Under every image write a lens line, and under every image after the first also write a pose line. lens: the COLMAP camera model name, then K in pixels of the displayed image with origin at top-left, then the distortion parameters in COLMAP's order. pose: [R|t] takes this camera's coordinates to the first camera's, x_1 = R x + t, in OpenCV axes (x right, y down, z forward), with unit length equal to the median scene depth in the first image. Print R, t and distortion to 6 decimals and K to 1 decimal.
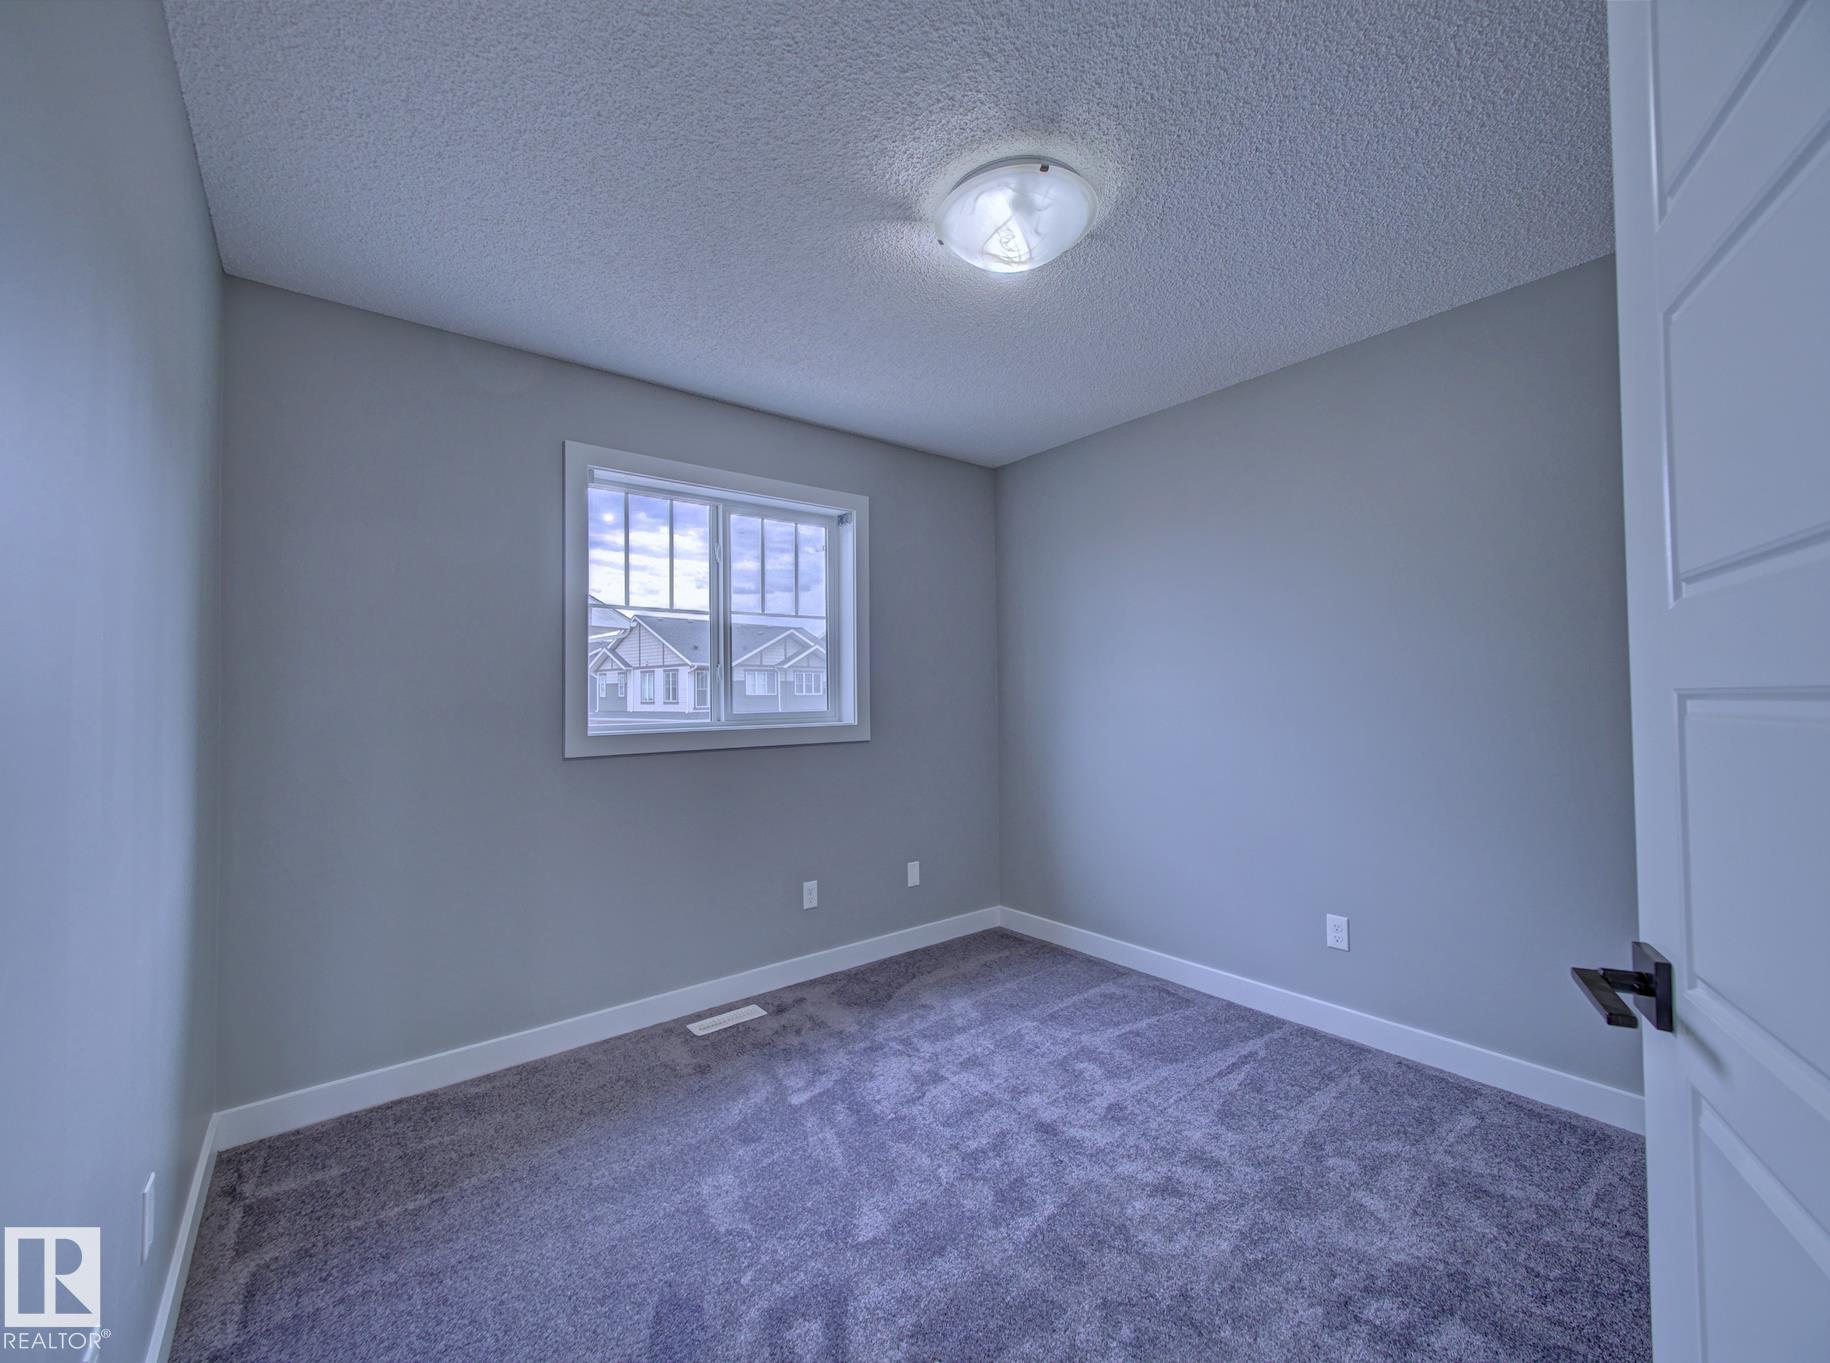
lens RADIAL K [[739.7, 0, 903.7], [0, 739.7, 680.8], [0, 0, 1]] dist [0.000451, 0.000367]
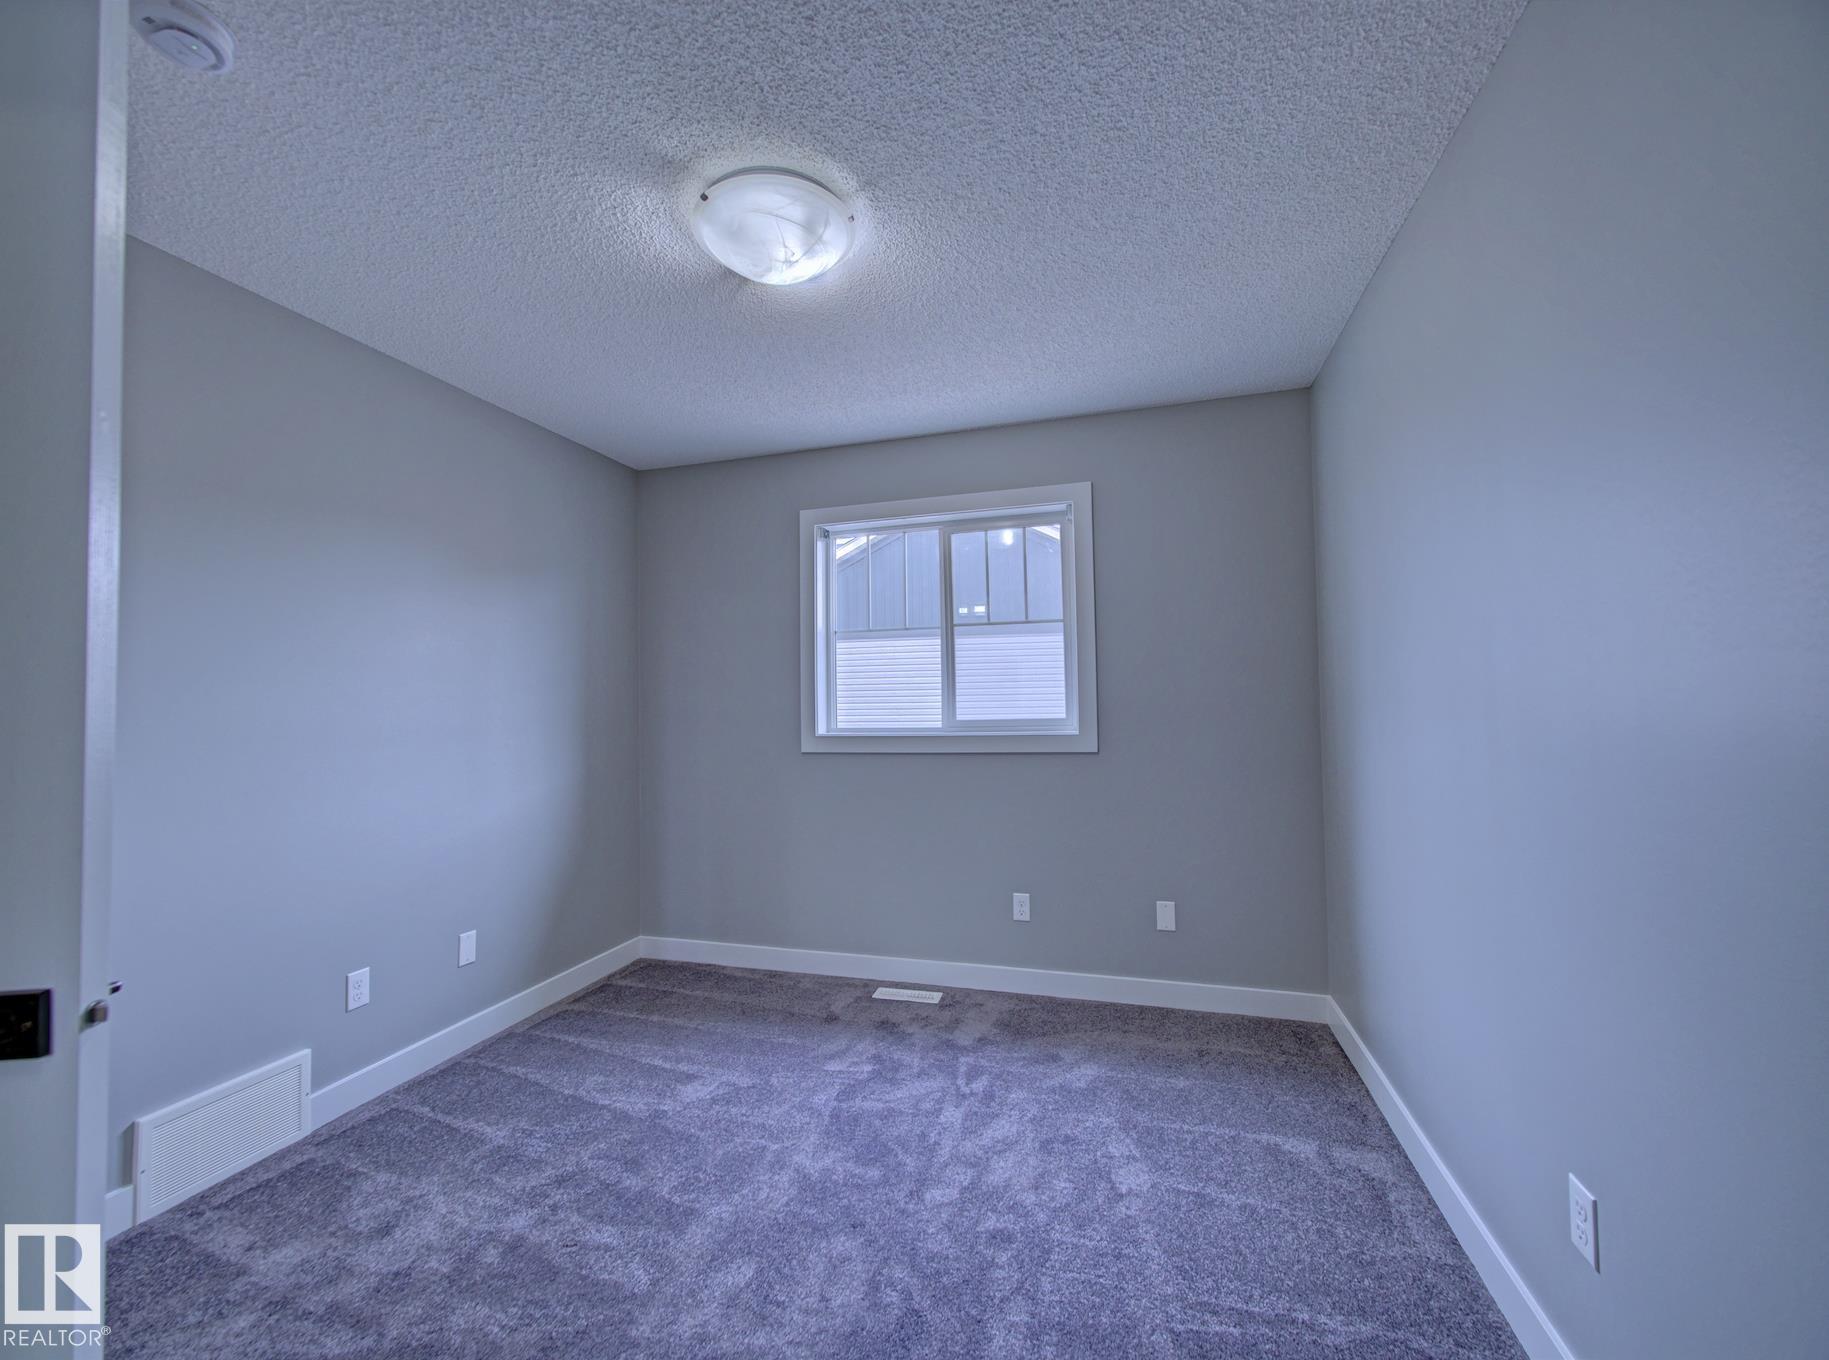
lens RADIAL K [[739.3, 0, 903.2], [0, 739.3, 679.3], [0, 0, 1]] dist [0.000451, 0.000367]
pose [[0.575874, -0.023614, -0.817197, 0.641476], [0.021338, 0.999676, -0.013850, -0.000333], [0.817260, -0.009462, 0.576192, 0.342332]]
